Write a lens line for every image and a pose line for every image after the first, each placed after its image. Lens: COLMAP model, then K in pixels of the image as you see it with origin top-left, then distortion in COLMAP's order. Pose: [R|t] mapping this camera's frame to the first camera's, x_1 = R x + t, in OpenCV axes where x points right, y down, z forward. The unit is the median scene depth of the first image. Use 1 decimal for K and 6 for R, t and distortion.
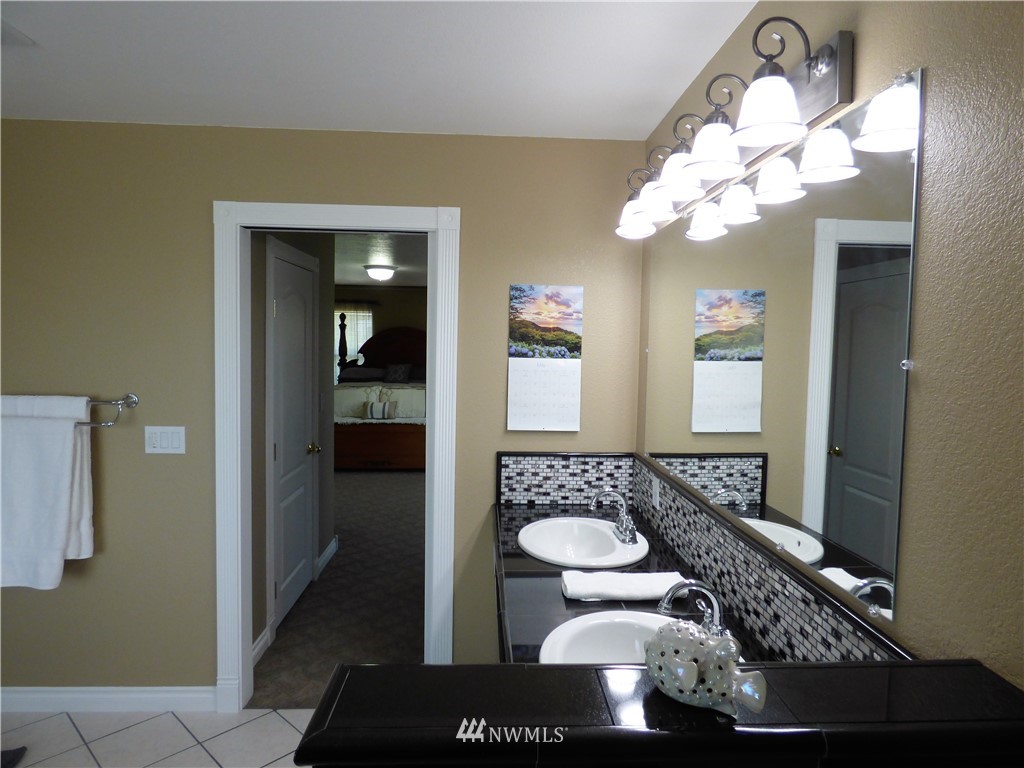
lens RADIAL K [[616.7, 0, 514.9], [0, 616.7, 386.0], [0, 0, 1]] dist [-0.013639, 0.001192]
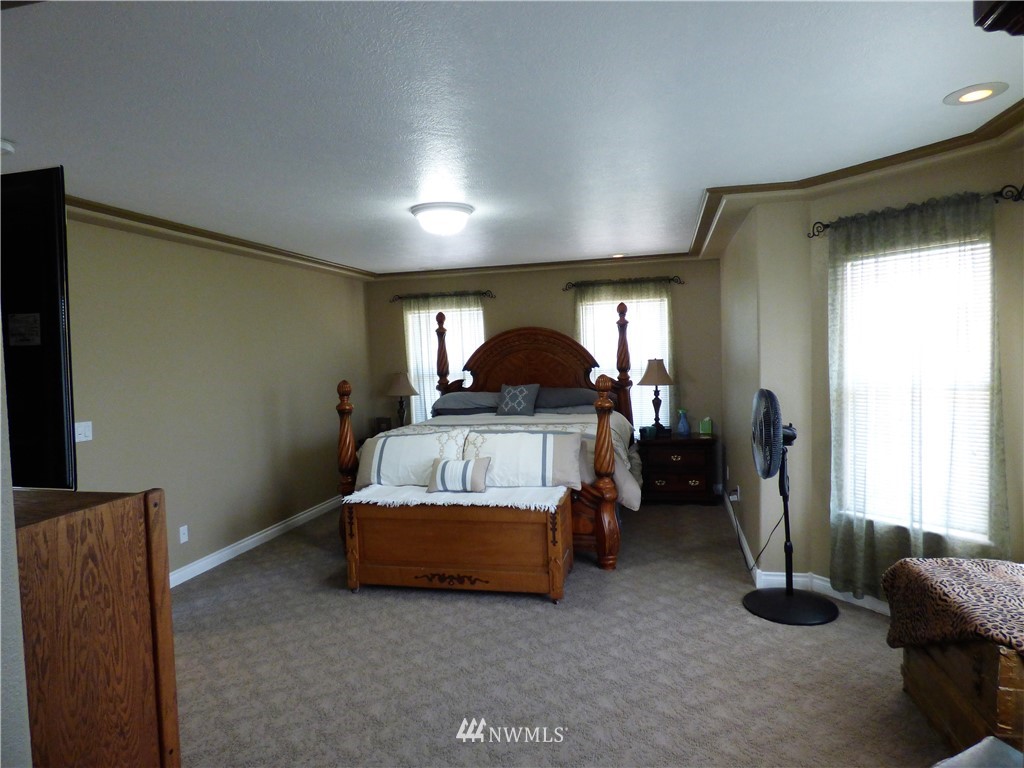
lens RADIAL K [[616.7, 0, 514.9], [0, 616.7, 386.0], [0, 0, 1]] dist [-0.013639, 0.001192]
pose [[0.958841, -0.034347, -0.281860, -0.042938], [0.029843, 0.999349, -0.020257, -0.080505], [0.282372, 0.011012, 0.959242, 1.439083]]
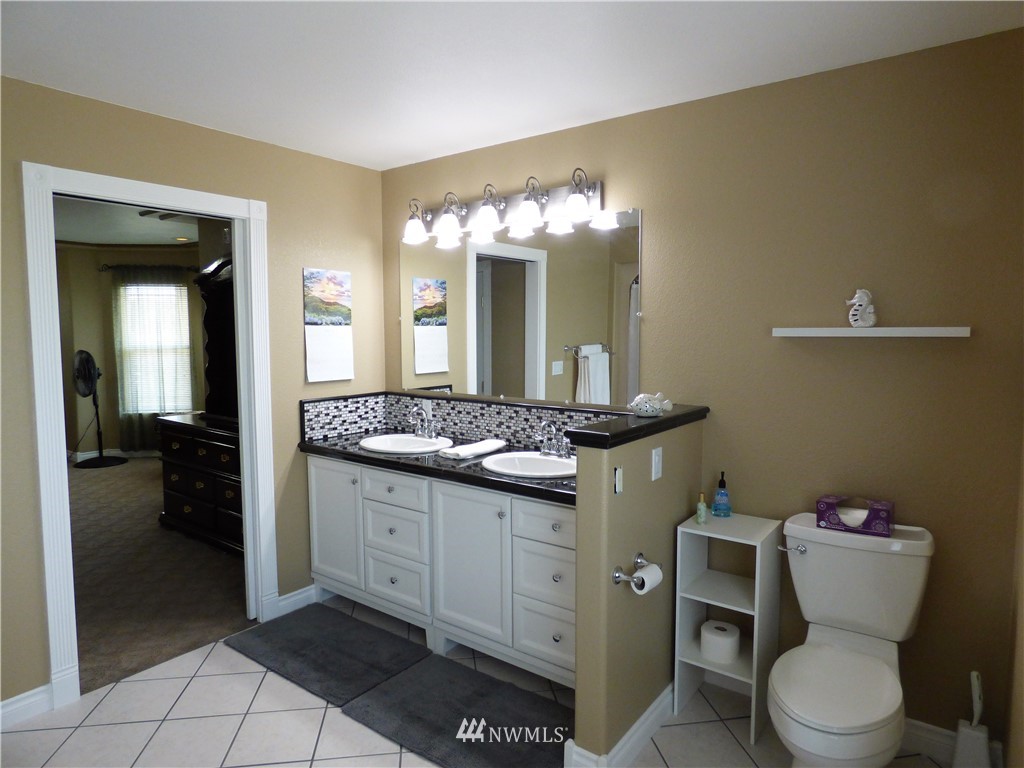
lens RADIAL K [[614.1, 0, 516.7], [0, 614.1, 389.1], [0, 0, 1]] dist [-0.019353, -0.004689]
pose [[0.638624, -0.094024, 0.763753, -0.699391], [0.065774, 0.995545, 0.067562, 0.027658], [-0.766703, 0.007088, 0.641963, -0.144531]]
